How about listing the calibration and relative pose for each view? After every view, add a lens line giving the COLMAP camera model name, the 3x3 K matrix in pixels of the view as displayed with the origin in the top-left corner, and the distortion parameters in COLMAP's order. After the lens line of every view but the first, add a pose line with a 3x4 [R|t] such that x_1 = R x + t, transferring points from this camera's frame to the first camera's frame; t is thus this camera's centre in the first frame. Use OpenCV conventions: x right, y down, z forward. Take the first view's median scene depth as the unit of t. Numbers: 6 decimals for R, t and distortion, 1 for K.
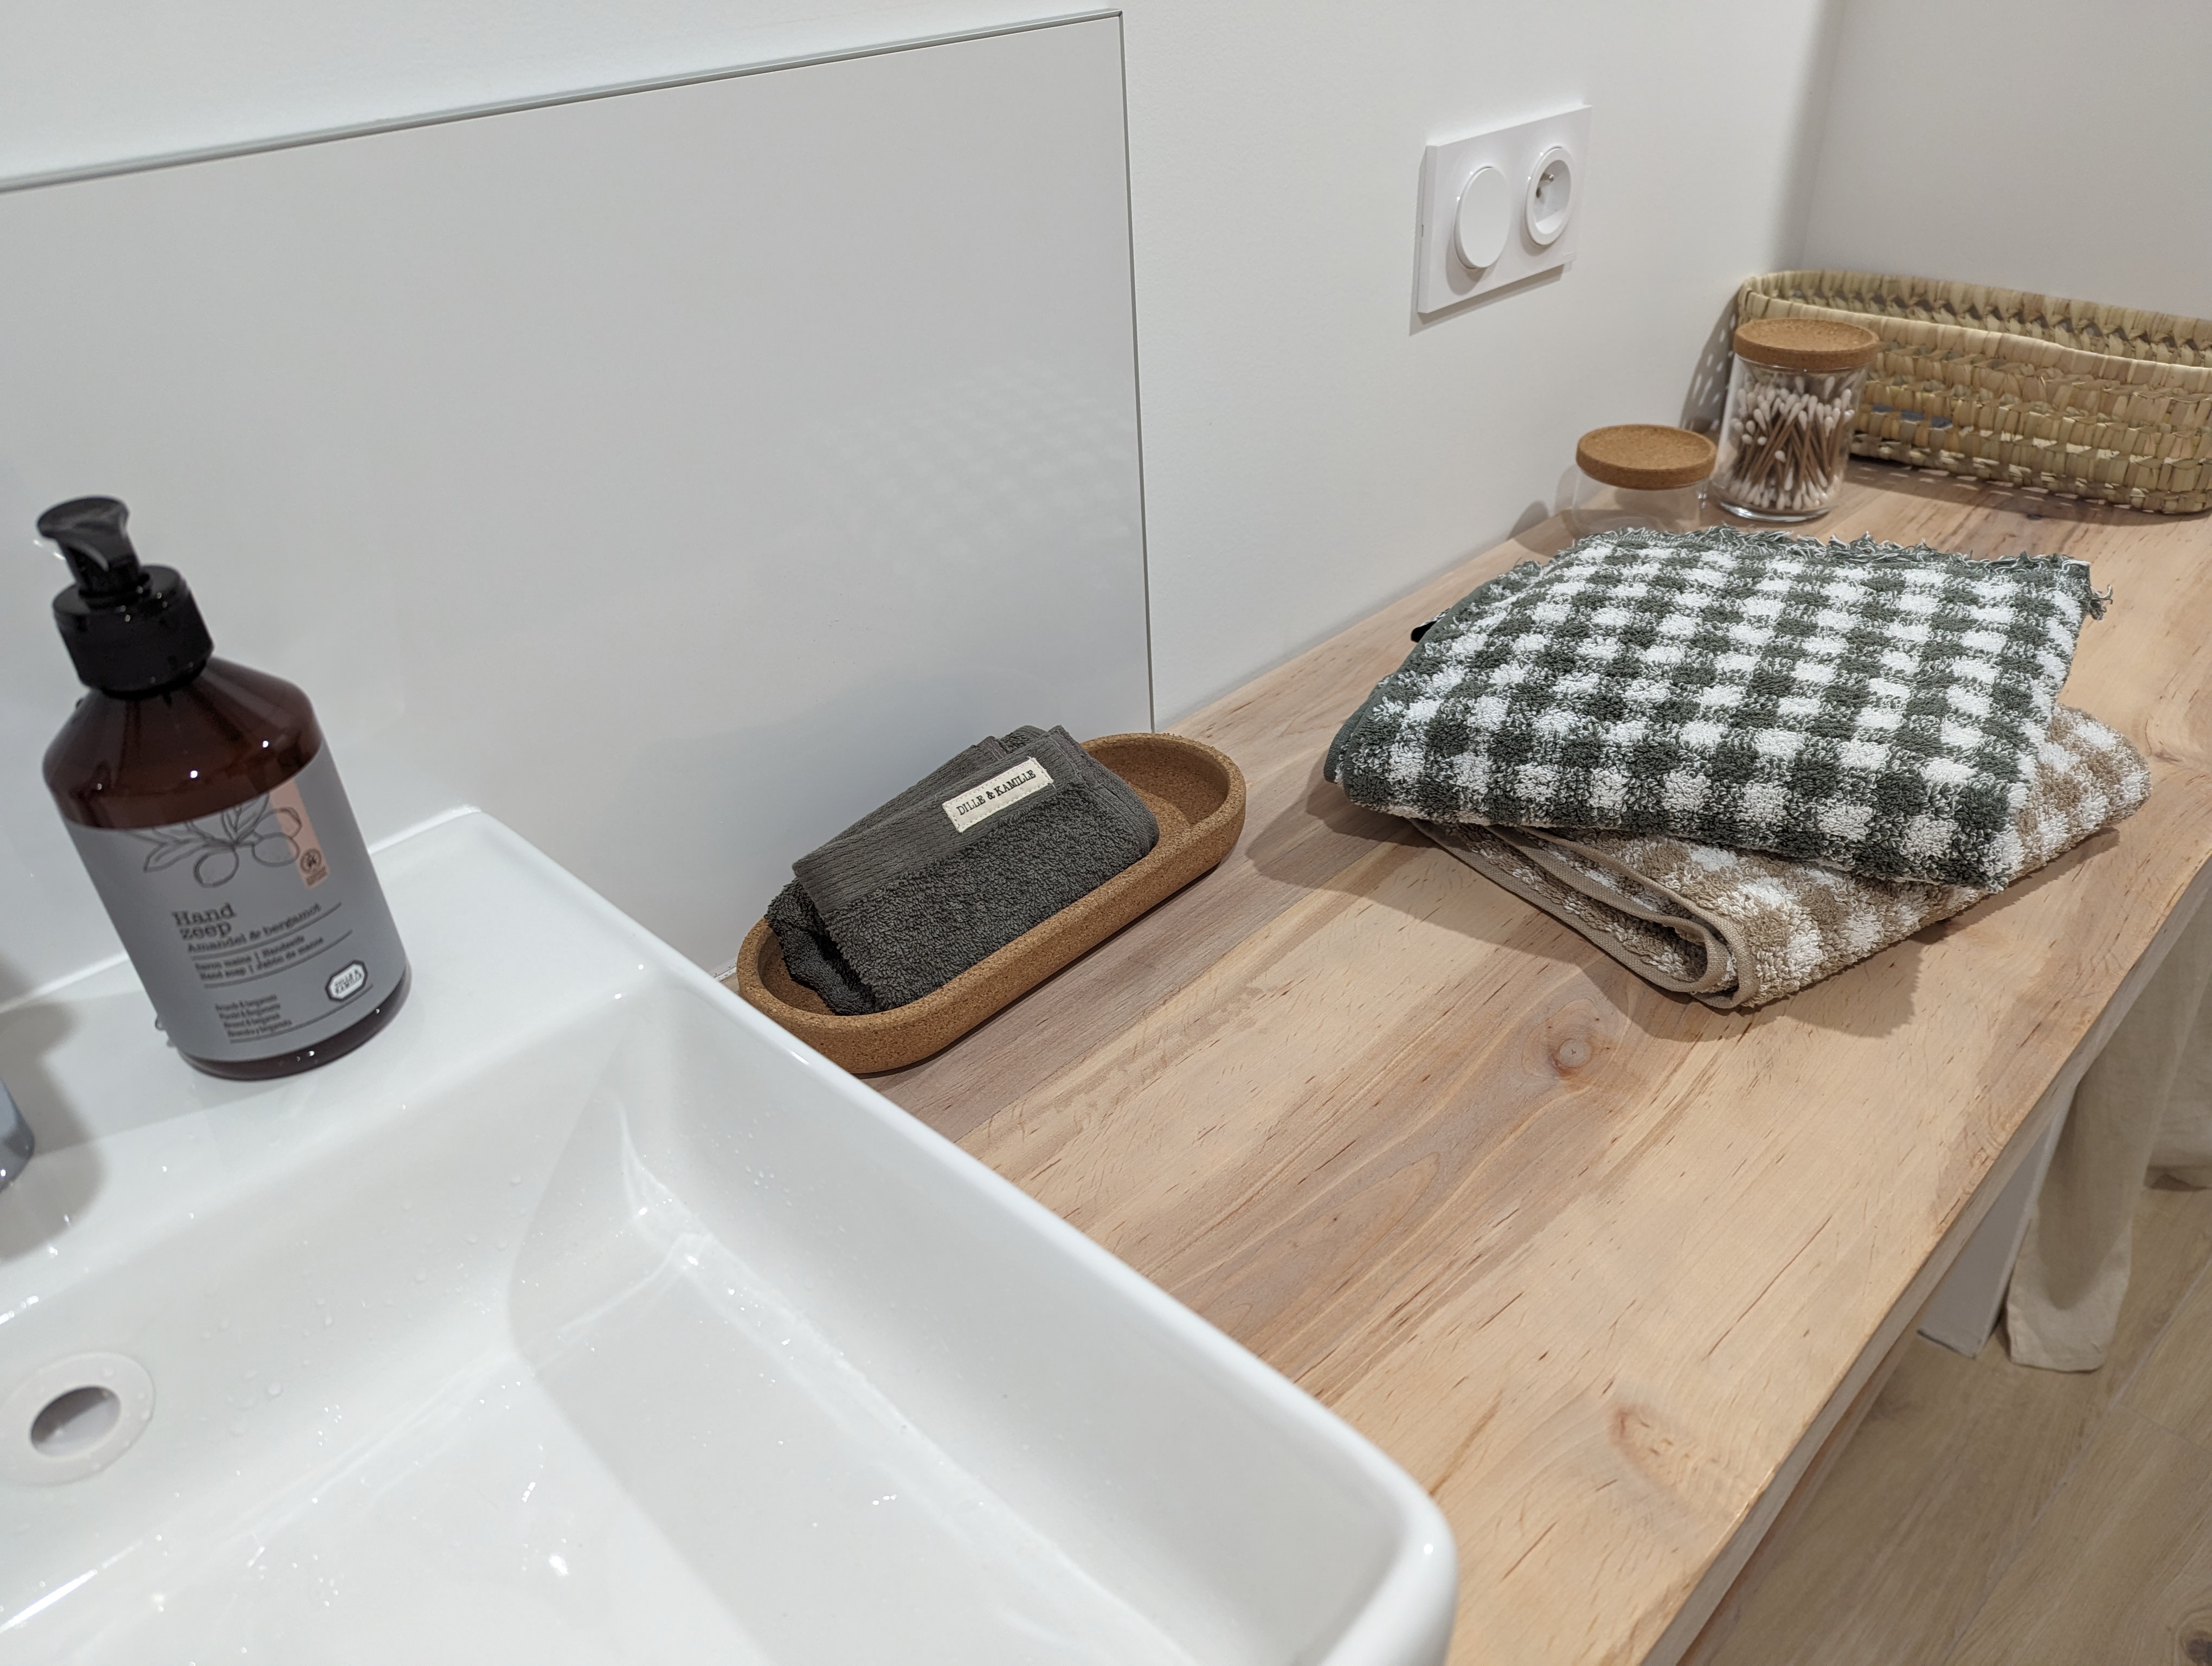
lens RADIAL K [[1540.7, 0, 1104.7], [0, 1540.7, 825.9], [0, 0, 1]] dist [0.040971, -0.043326]
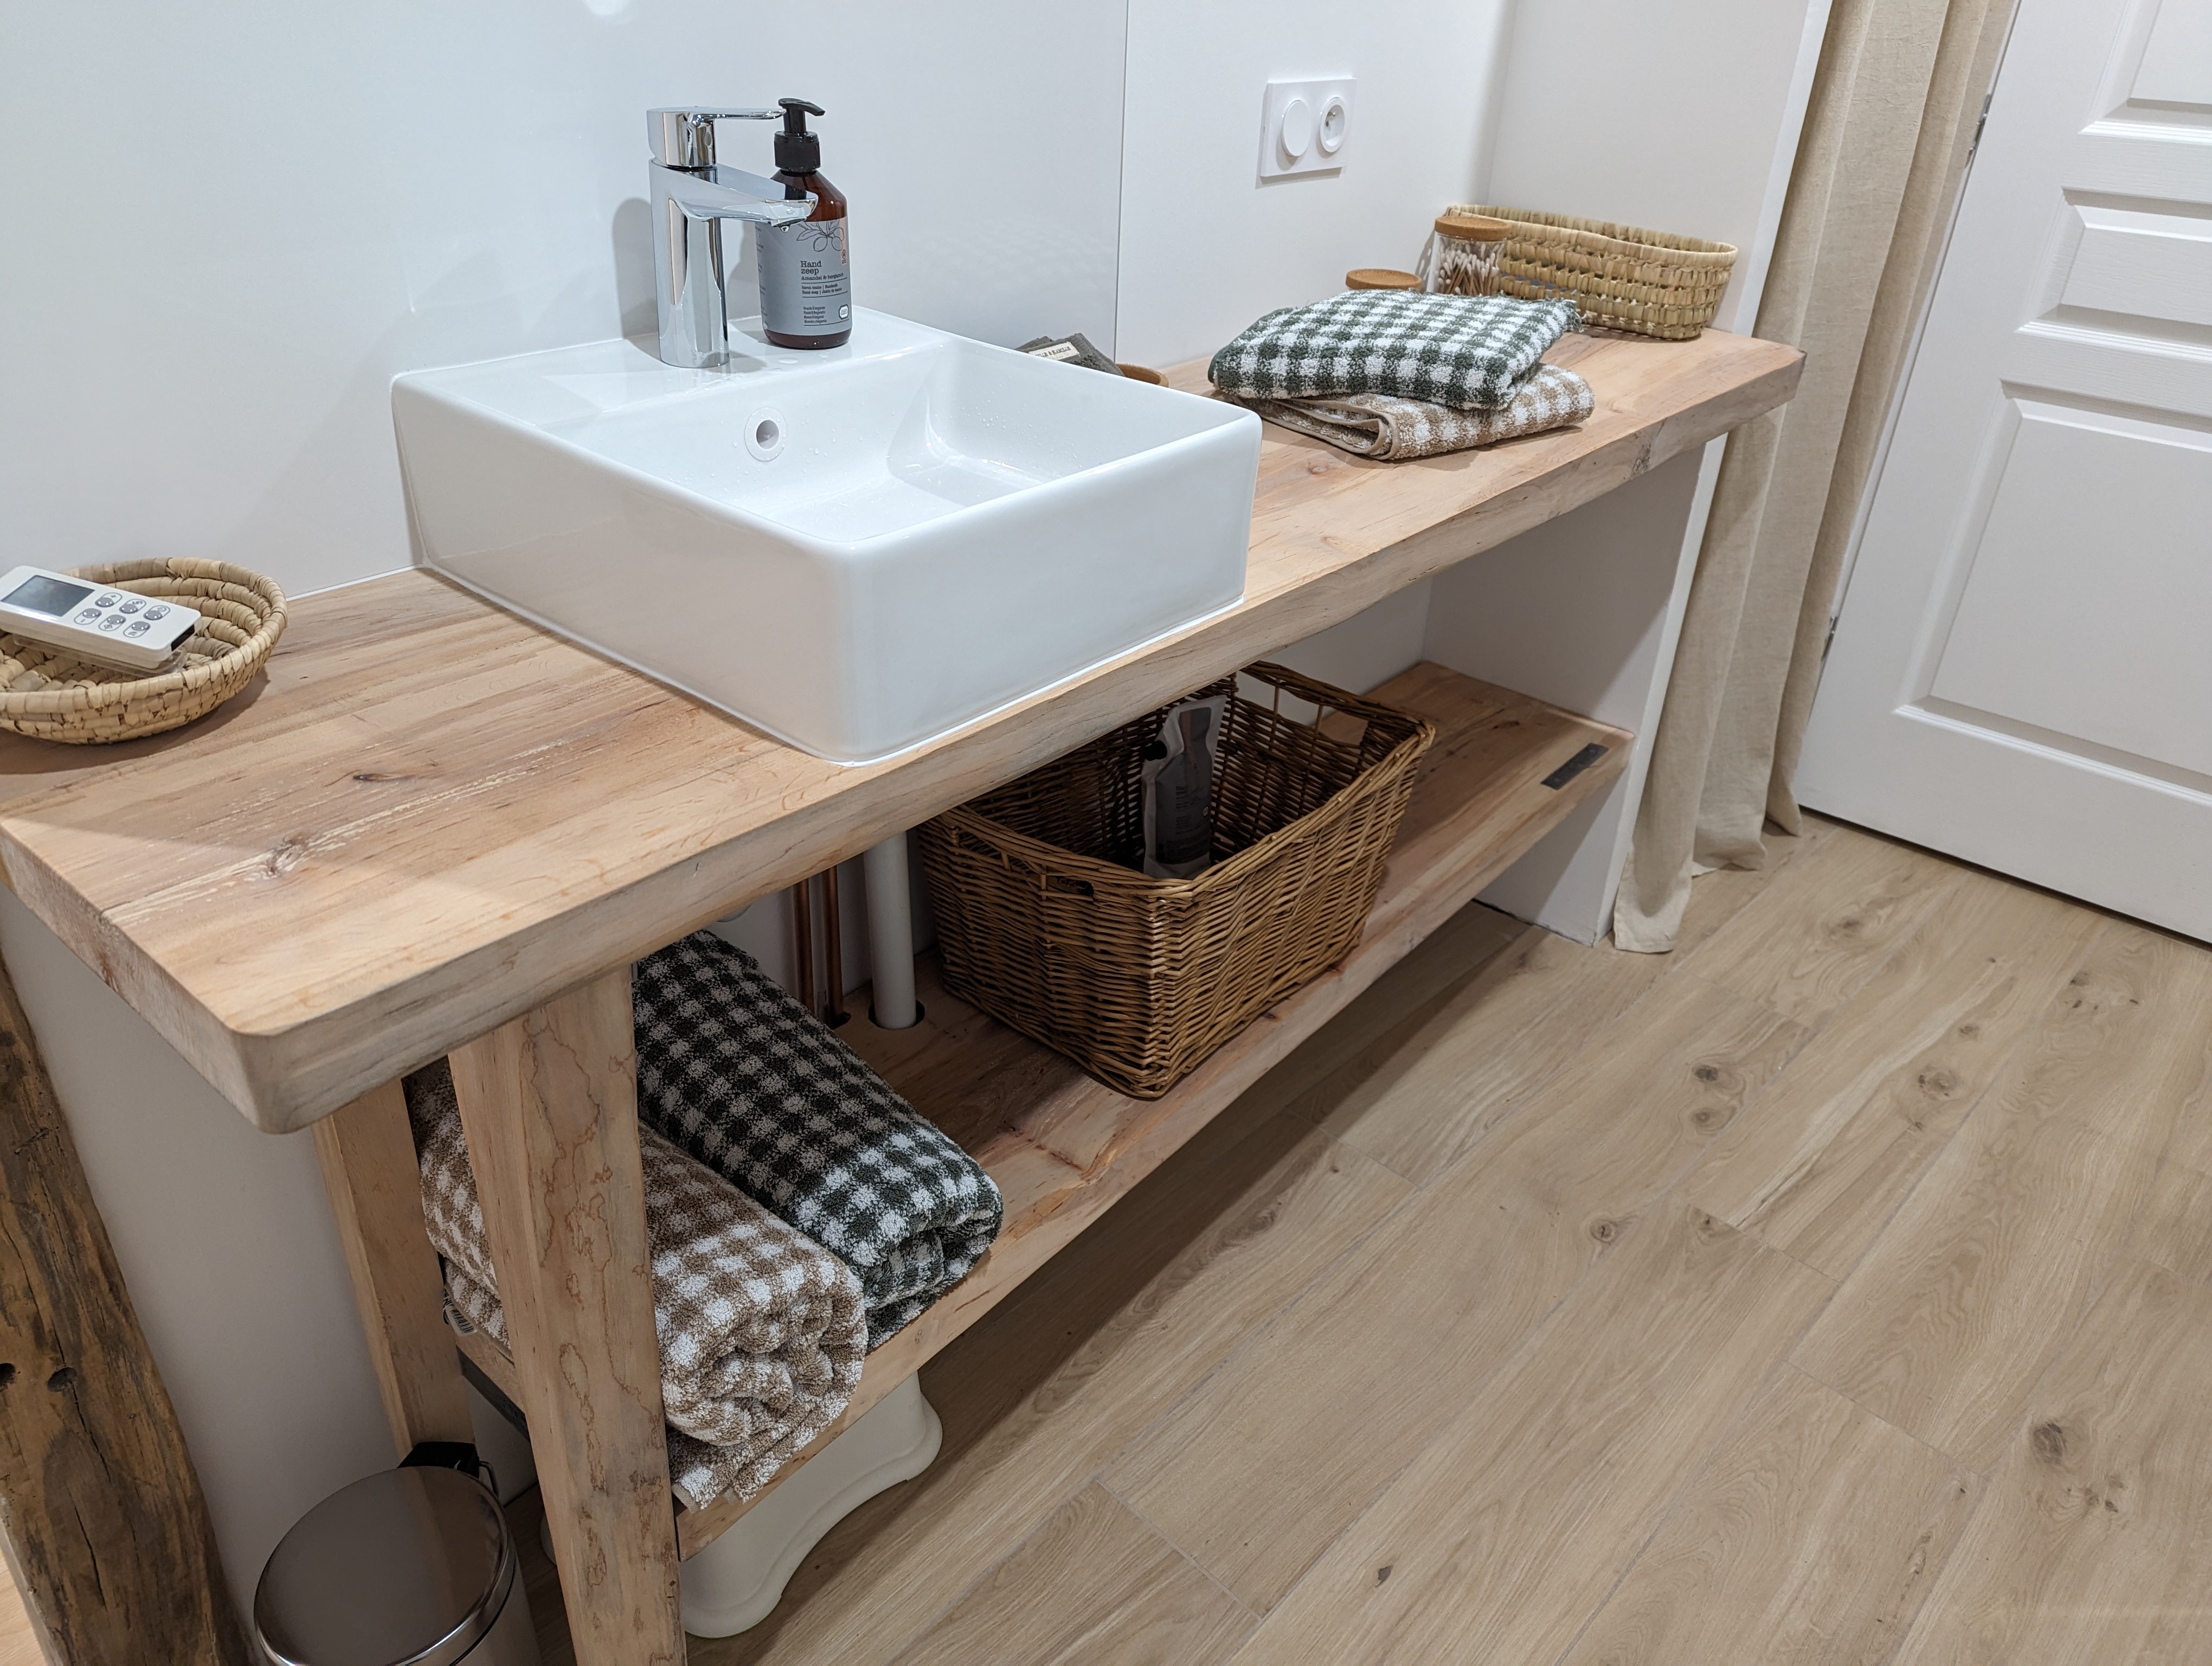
lens RADIAL K [[1540.7, 0, 1101.5], [0, 1540.7, 841.3], [0, 0, 1]] dist [0.040971, -0.043326]
pose [[0.993082, 0.039074, 0.110729, -0.203310], [-0.035866, 0.998881, -0.030821, 0.669631], [-0.111809, 0.026637, 0.993373, -1.012881]]
